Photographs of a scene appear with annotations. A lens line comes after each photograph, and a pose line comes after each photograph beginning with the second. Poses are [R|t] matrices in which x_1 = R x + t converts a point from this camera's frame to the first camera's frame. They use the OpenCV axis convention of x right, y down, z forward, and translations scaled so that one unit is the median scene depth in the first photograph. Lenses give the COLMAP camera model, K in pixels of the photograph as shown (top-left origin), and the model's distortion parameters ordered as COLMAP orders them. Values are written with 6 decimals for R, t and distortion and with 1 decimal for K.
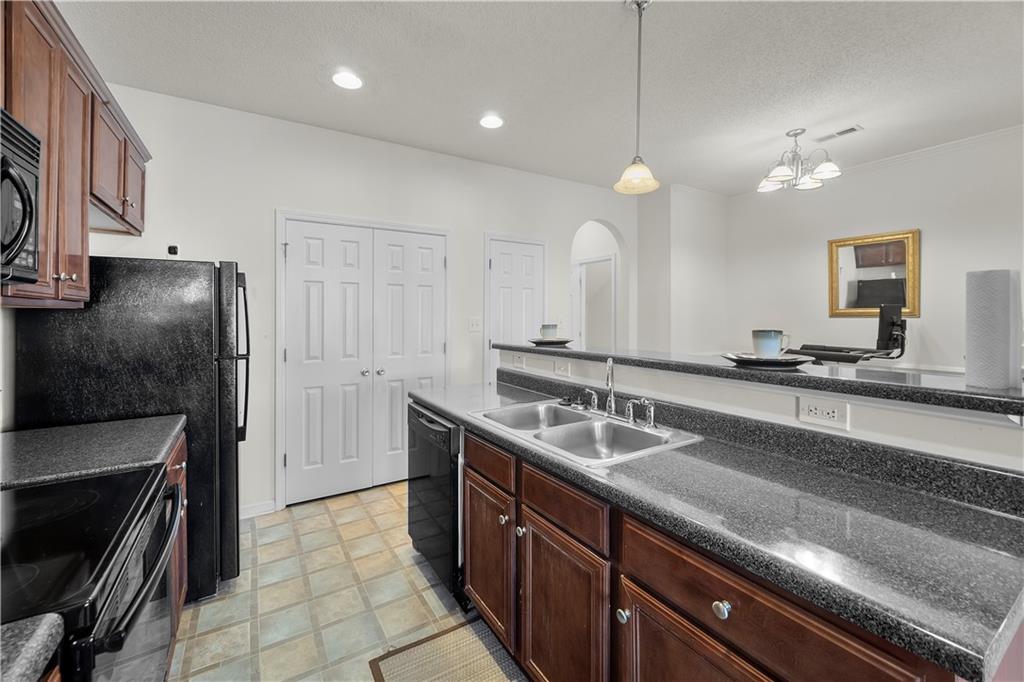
lens RADIAL K [[420.5, 0, 511.5], [0, 420.5, 319.0], [0, 0, 1]] dist [-0.001987, -0.000176]
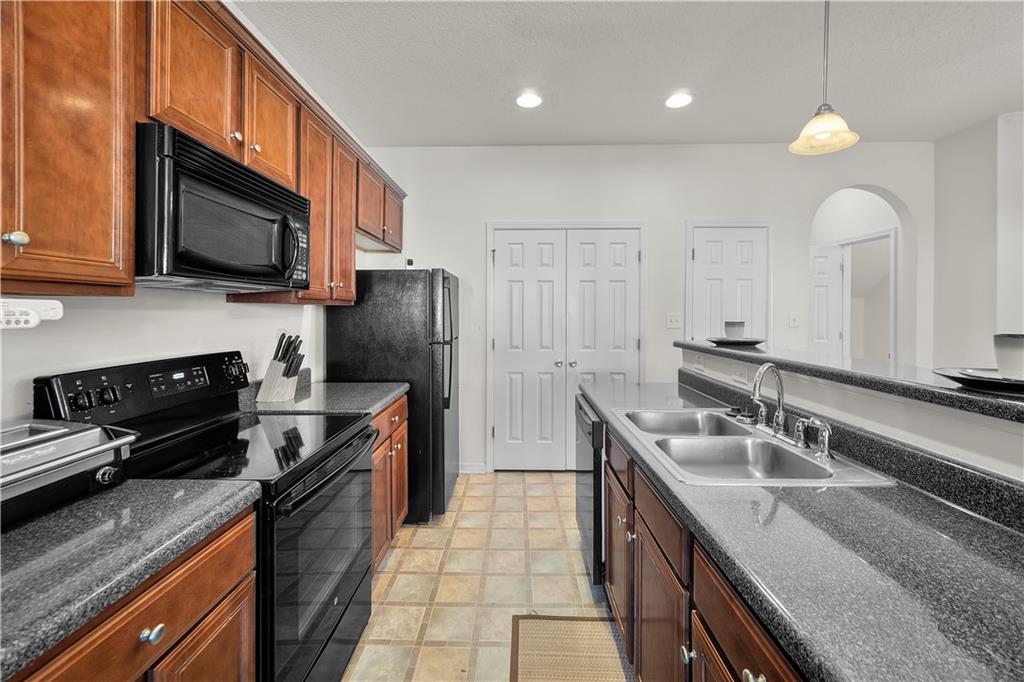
lens RADIAL K [[420.9, 0, 508.0], [0, 420.9, 316.0], [0, 0, 1]] dist [-0.002069, -0.000288]
pose [[0.837297, 0.009037, -0.546674, 0.213861], [-0.007369, 0.999959, 0.005242, 0.000795], [0.546699, -0.000361, 0.837329, 0.034543]]
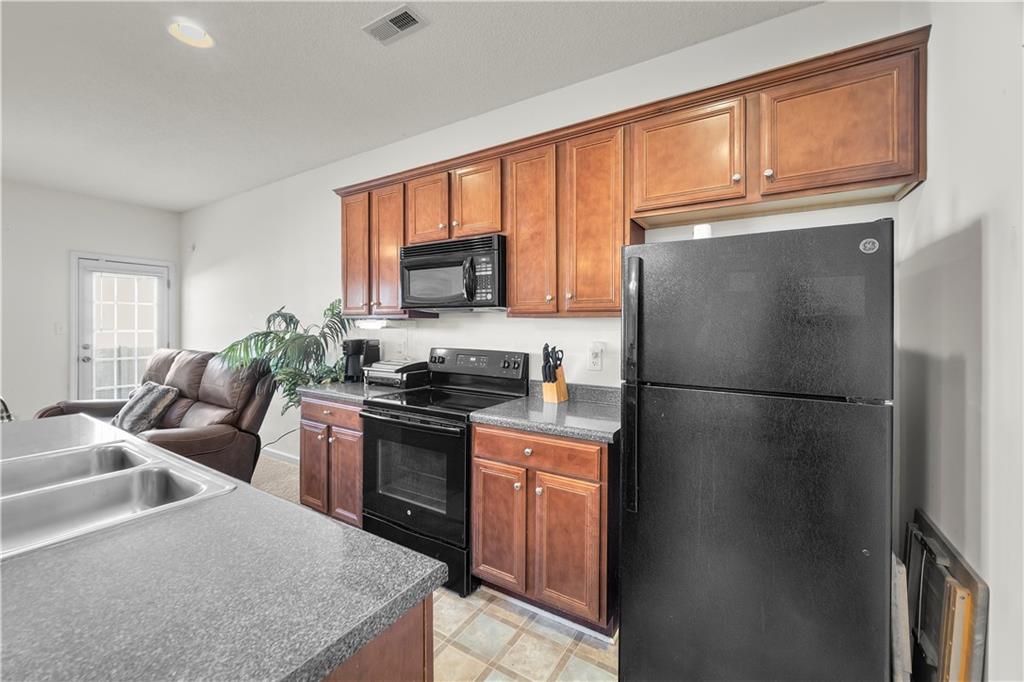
lens RADIAL K [[420.5, 0, 511.5], [0, 420.5, 319.0], [0, 0, 1]] dist [-0.001987, -0.000176]
pose [[-0.902664, 0.001595, -0.430342, -0.188138], [0.000338, 0.999995, 0.002999, -0.019513], [0.430345, 0.002562, -0.902661, 1.590257]]
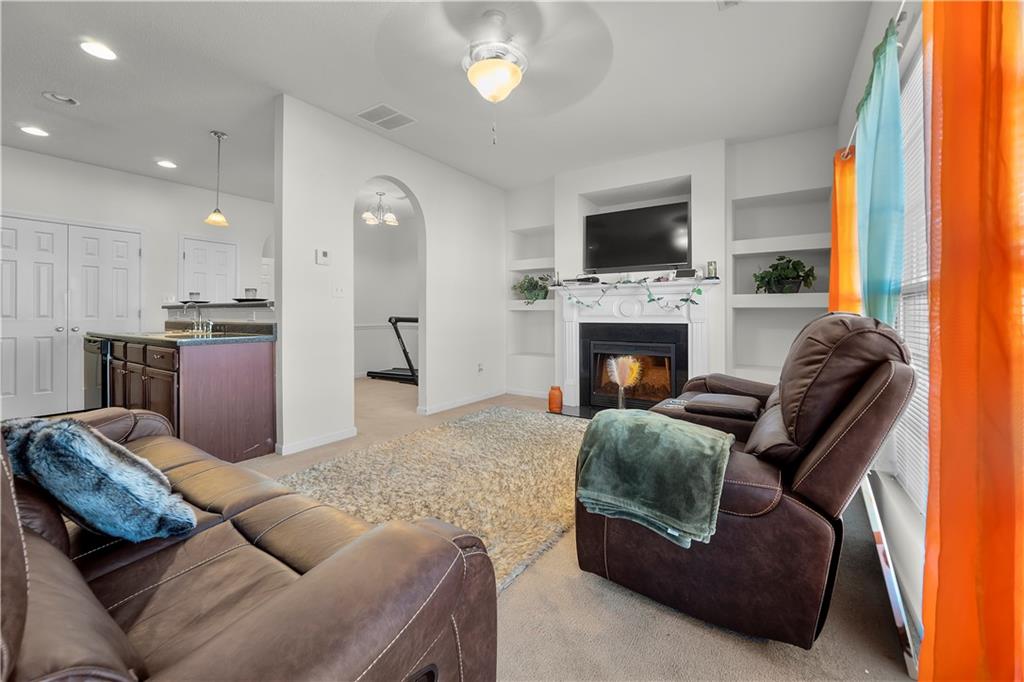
lens RADIAL K [[420.5, 0, 511.5], [0, 420.5, 319.0], [0, 0, 1]] dist [-0.001987, -0.000176]
pose [[0.914077, 0.002849, 0.405530, 0.715612], [-0.001657, 0.999993, -0.003291, 0.154273], [-0.405537, 0.002336, 0.914076, -1.365358]]
